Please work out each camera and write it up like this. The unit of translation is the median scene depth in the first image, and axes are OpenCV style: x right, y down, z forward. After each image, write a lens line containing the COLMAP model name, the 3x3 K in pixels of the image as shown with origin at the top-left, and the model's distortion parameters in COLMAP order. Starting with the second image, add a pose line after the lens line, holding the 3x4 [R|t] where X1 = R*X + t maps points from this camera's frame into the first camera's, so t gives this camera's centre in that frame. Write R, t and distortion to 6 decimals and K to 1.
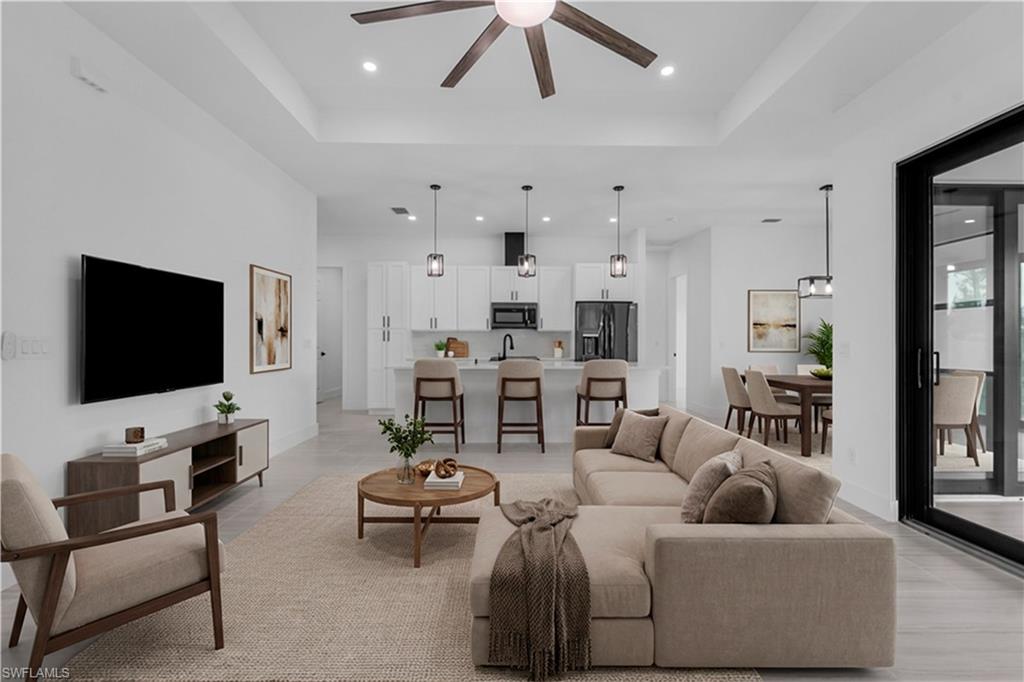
lens RADIAL K [[421.3, 0, 512.1], [0, 421.3, 341.9], [0, 0, 1]] dist [0.002564, 0.000122]
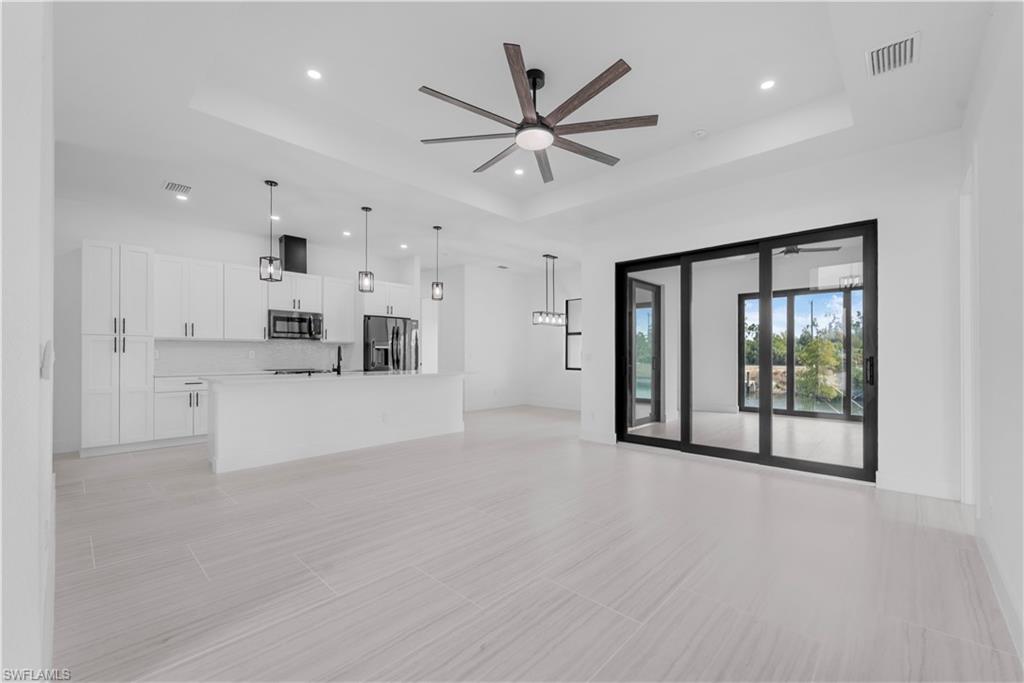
lens RADIAL K [[421.3, 0, 512.0], [0, 421.3, 347.5], [0, 0, 1]] dist [0.002564, 0.000122]
pose [[0.689192, 0.007905, 0.724536, -0.359946], [0.001088, 0.999928, -0.011944, -0.000668], [-0.724578, 0.009020, 0.689133, -0.001244]]
